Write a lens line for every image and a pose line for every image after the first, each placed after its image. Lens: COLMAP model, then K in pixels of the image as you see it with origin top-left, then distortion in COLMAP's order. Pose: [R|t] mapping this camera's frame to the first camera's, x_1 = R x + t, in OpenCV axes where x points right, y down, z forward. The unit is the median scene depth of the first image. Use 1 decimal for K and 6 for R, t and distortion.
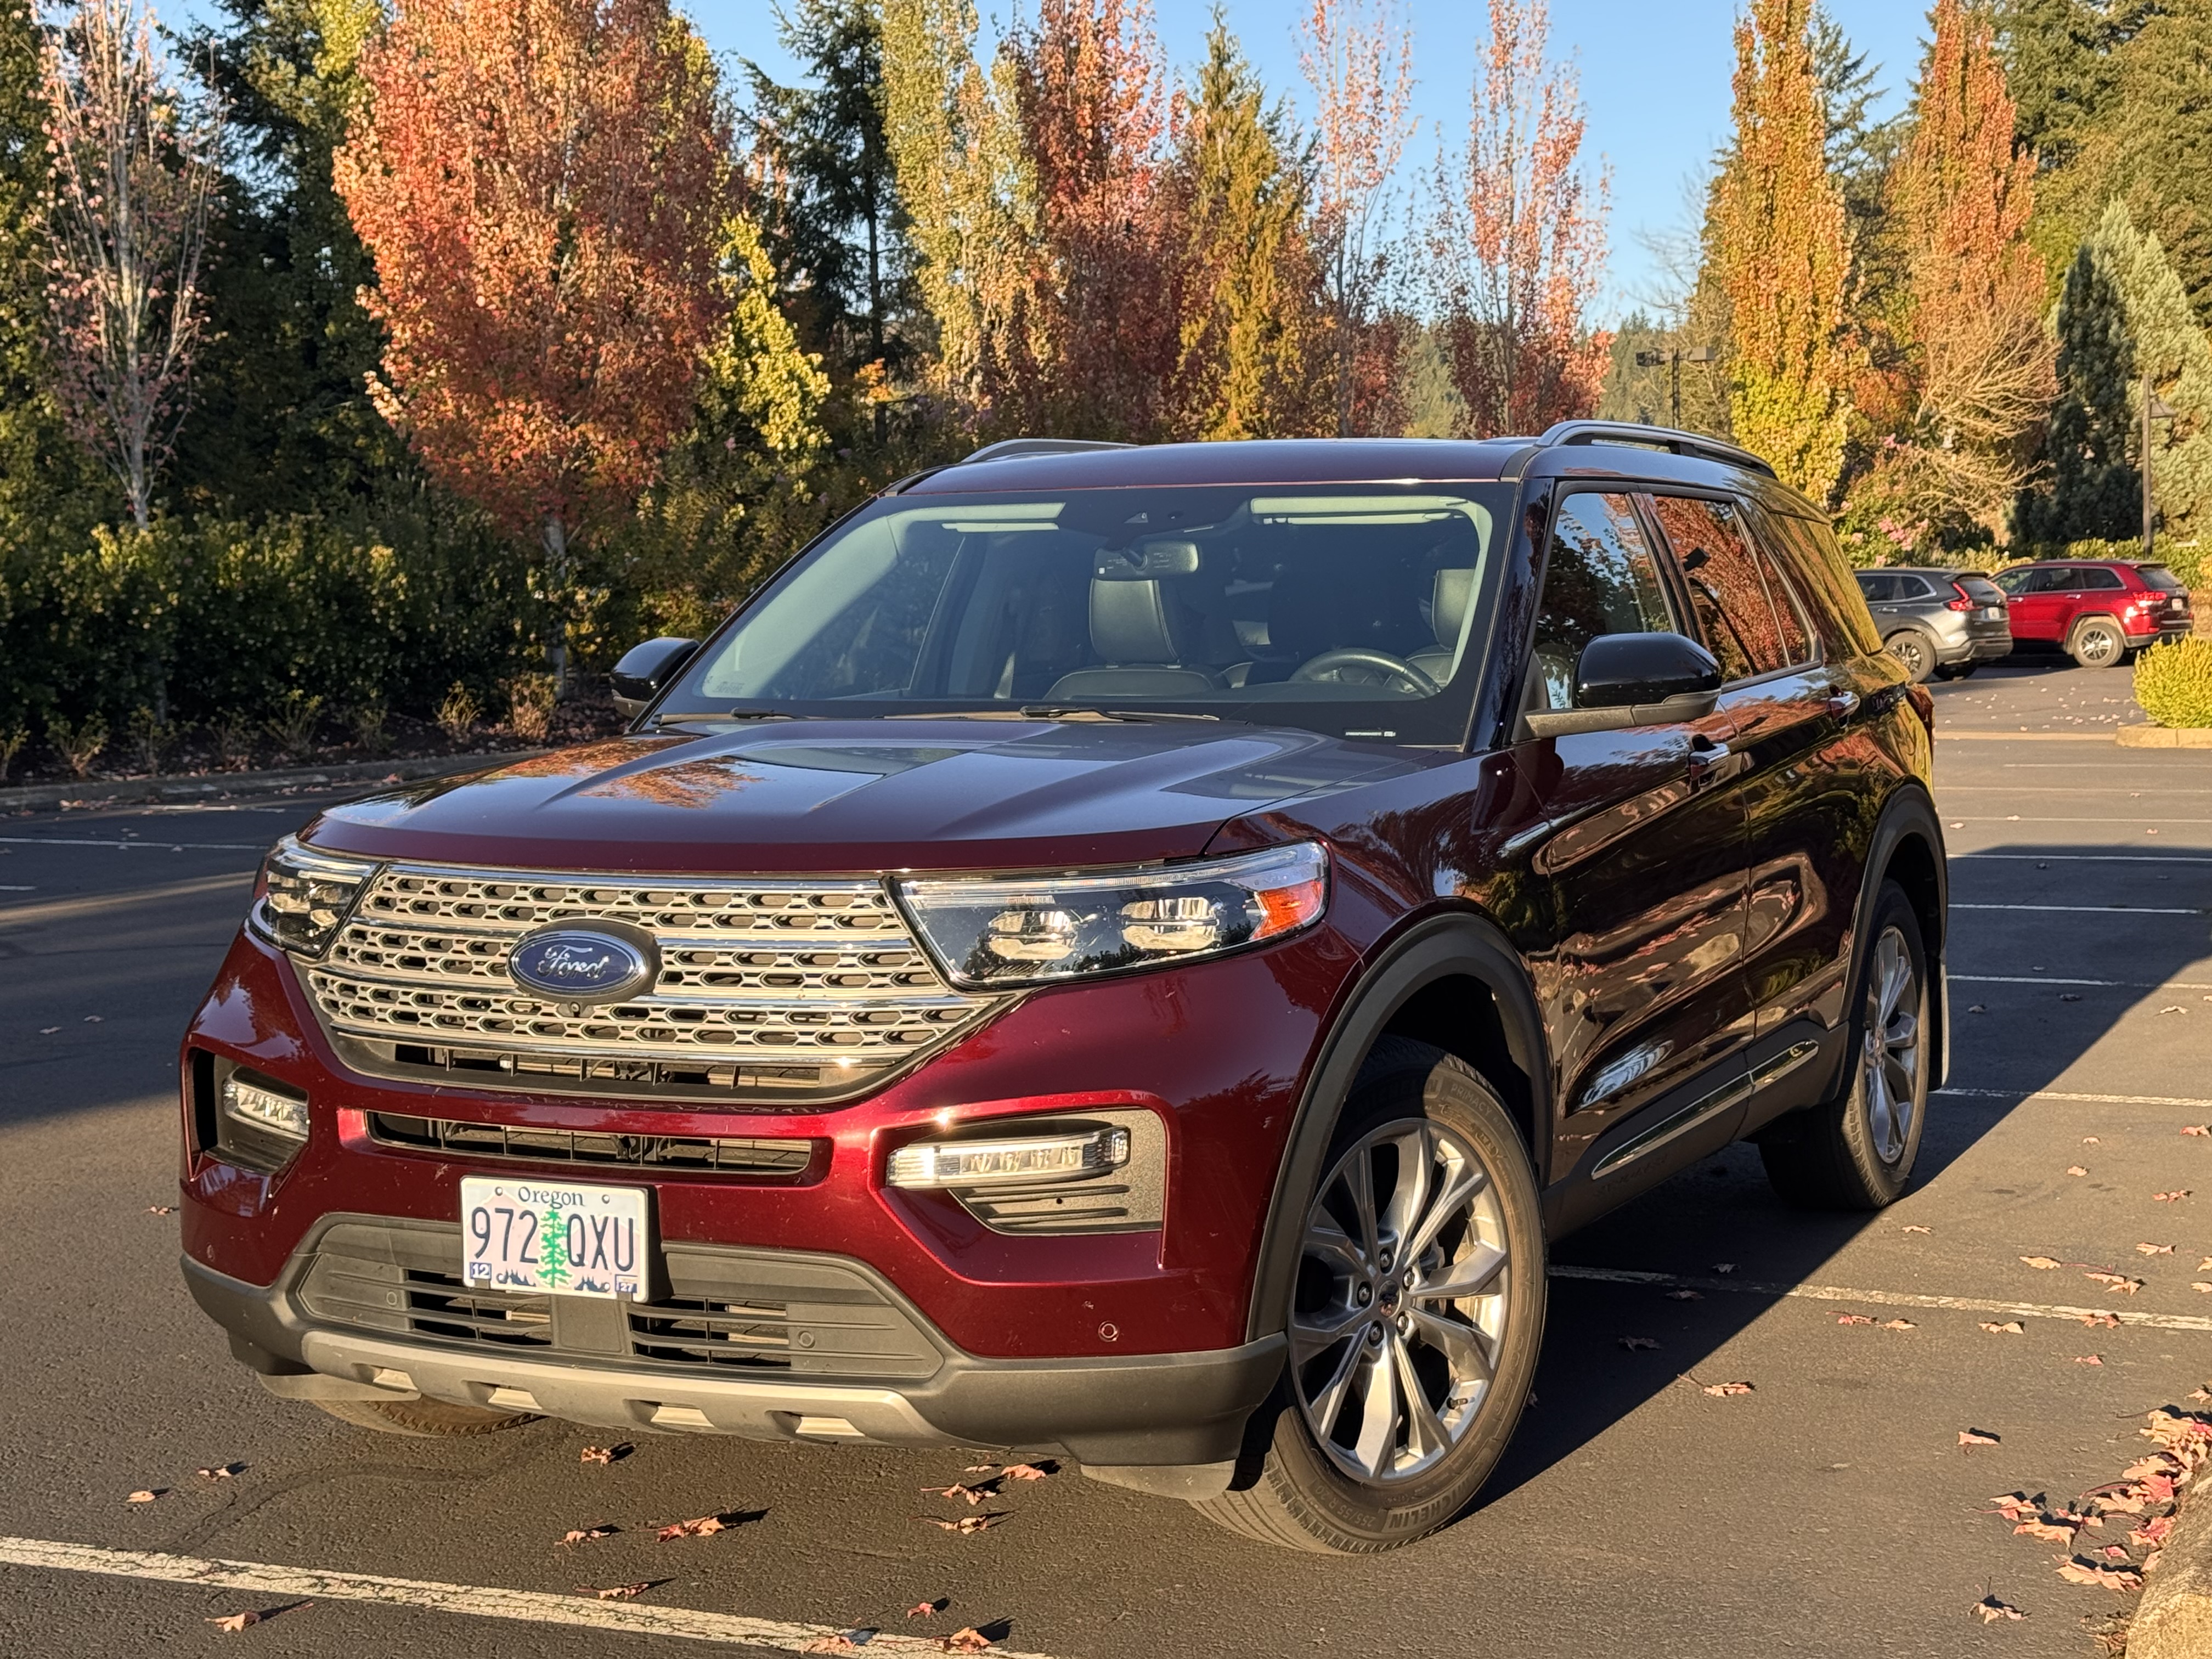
lens RADIAL K [[3375.7, 0, 1106.0], [0, 3375.7, 829.5], [0, 0, 1]] dist [0.158480, -0.151205]
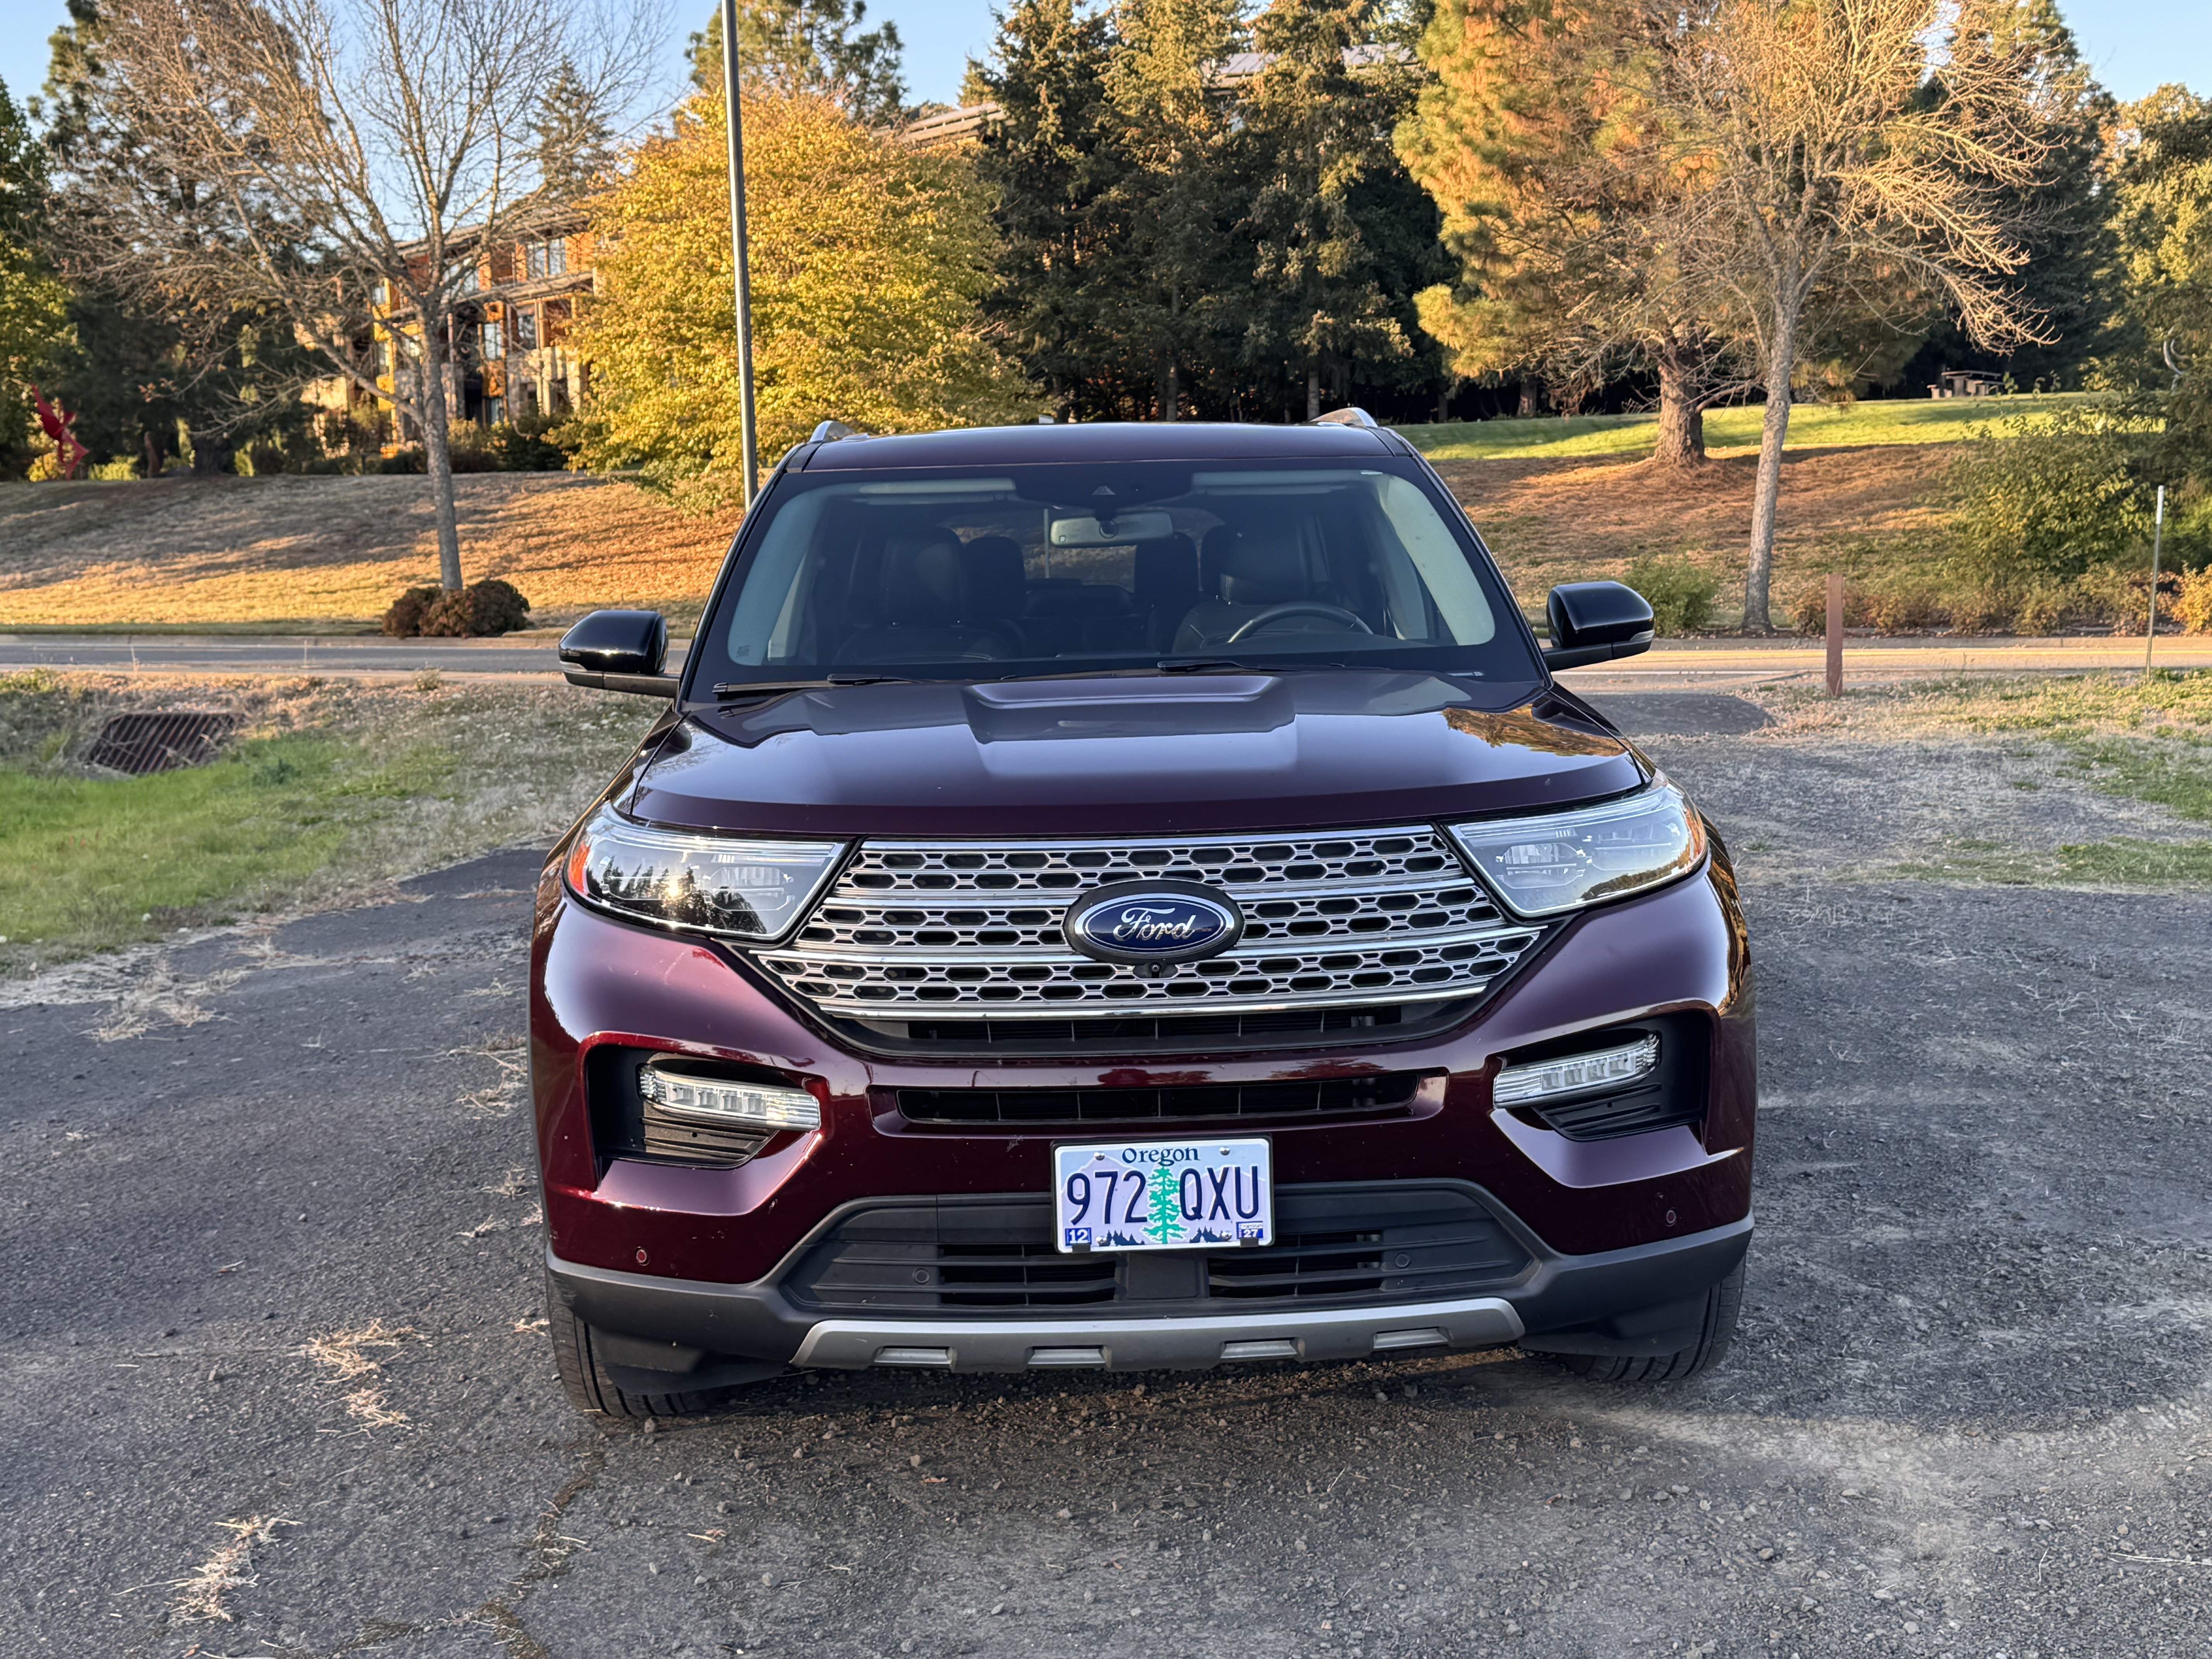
lens RADIAL K [[2642.2, 0, 1124.0], [0, 2642.2, 836.0], [0, 0, 1]] dist [0.184900, -0.404178]
pose [[0.880212, -0.065780, 0.470000, -0.536552], [0.050652, 0.997712, 0.044775, -0.023234], [-0.471870, -0.015605, 0.881530, 0.304429]]
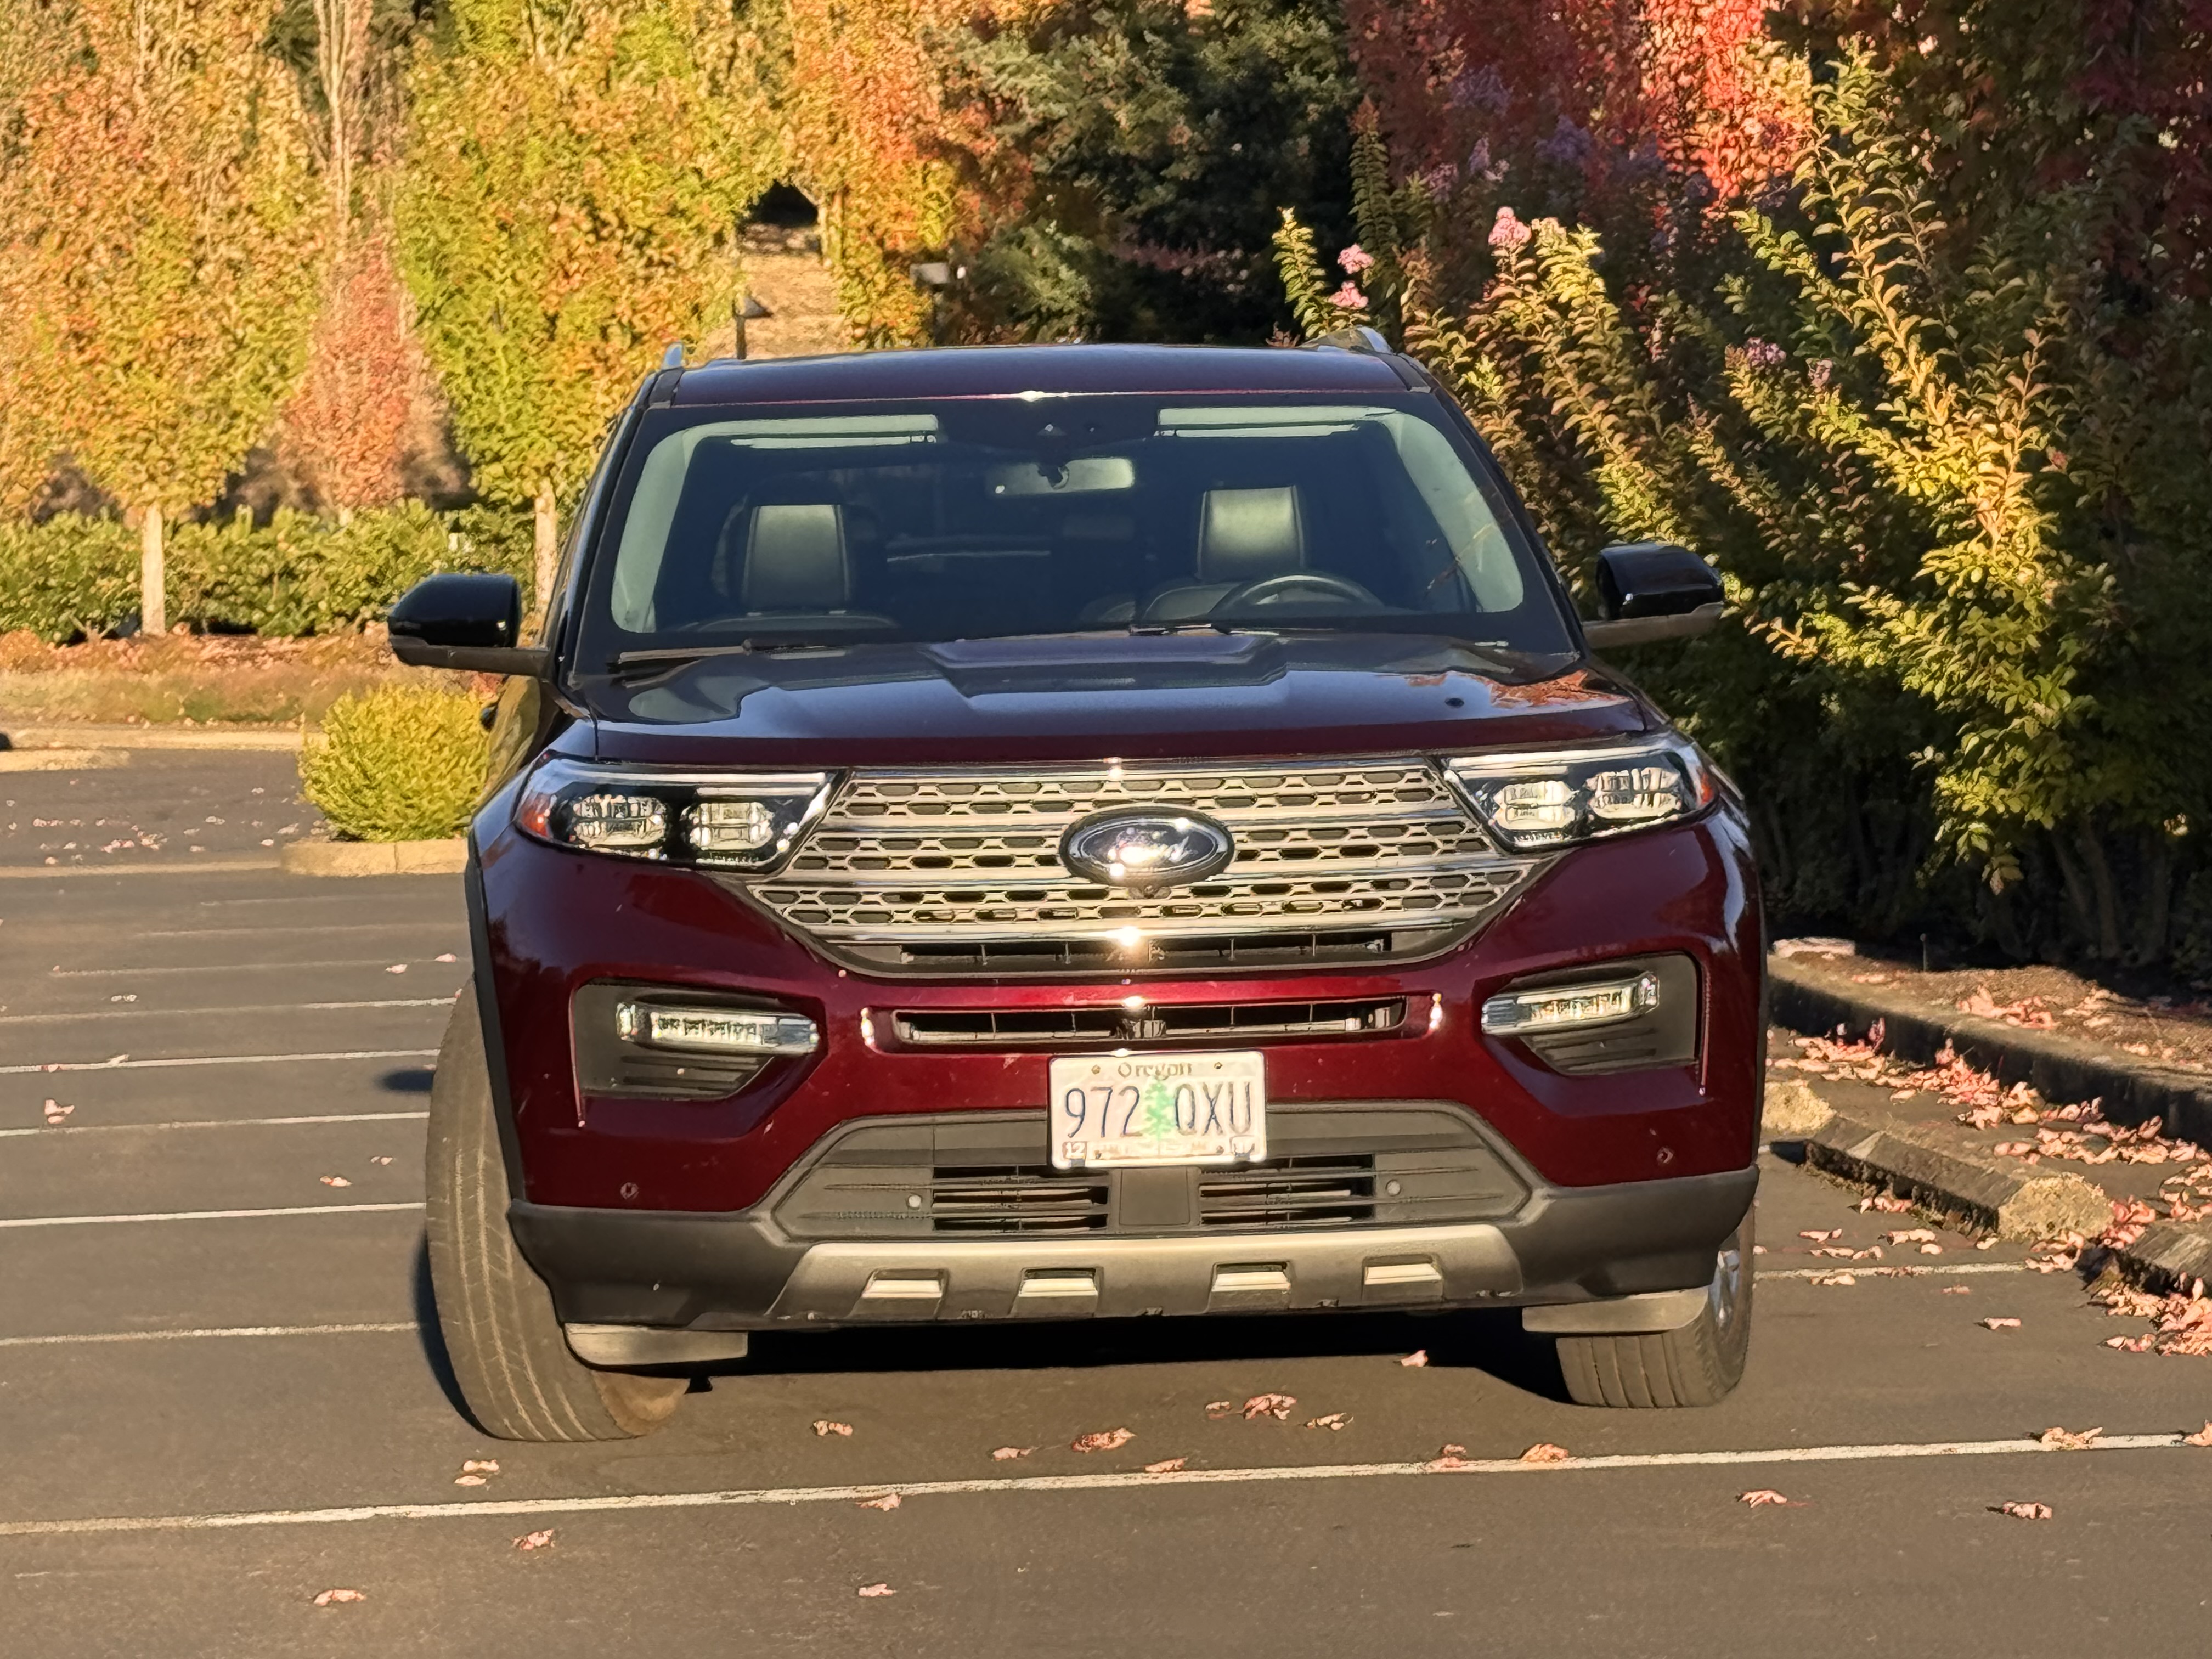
lens RADIAL K [[7322.6, 0, 1103.4], [0, 7322.6, 882.1], [0, 0, 1]] dist [0.154013, 0.338778]
pose [[0.861668, -0.030629, 0.506548, -1.301588], [0.051178, 0.998333, -0.026692, 0.109183], [-0.504886, 0.048924, 0.861799, -0.919415]]
